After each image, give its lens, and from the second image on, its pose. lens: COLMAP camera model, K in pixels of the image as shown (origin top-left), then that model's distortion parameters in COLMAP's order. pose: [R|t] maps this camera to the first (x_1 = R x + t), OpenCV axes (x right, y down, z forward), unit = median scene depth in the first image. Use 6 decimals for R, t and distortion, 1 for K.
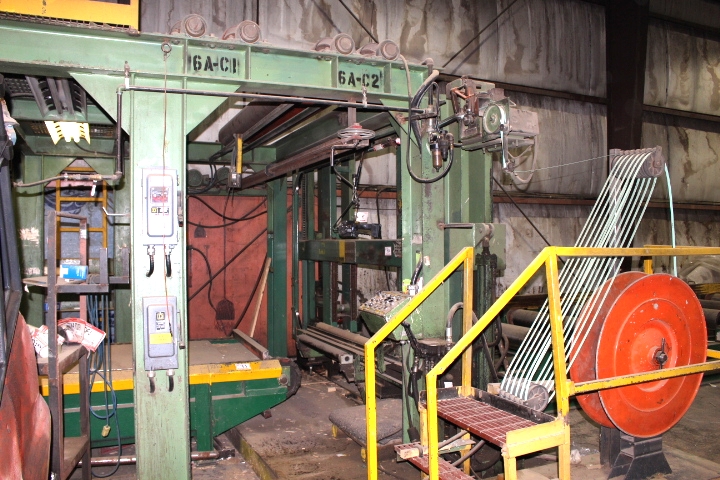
lens RADIAL K [[585.4, 0, 360.0], [0, 585.4, 240.0], [0, 0, 1]] dist [-0.183526, 0.133629]
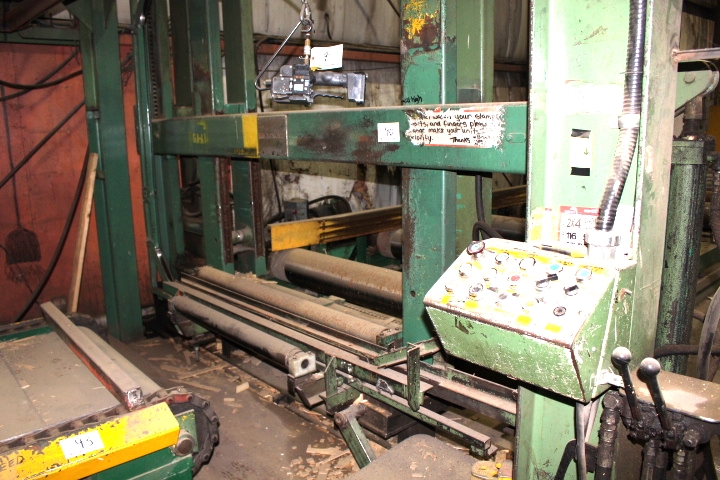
lens RADIAL K [[585.4, 0, 360.0], [0, 585.4, 240.0], [0, 0, 1]] dist [-0.183526, 0.133629]
pose [[0.951303, -0.076070, 0.298725, -0.090603], [0.015437, 0.979614, 0.200297, 0.007816], [-0.307871, -0.185931, 0.933084, 0.444665]]
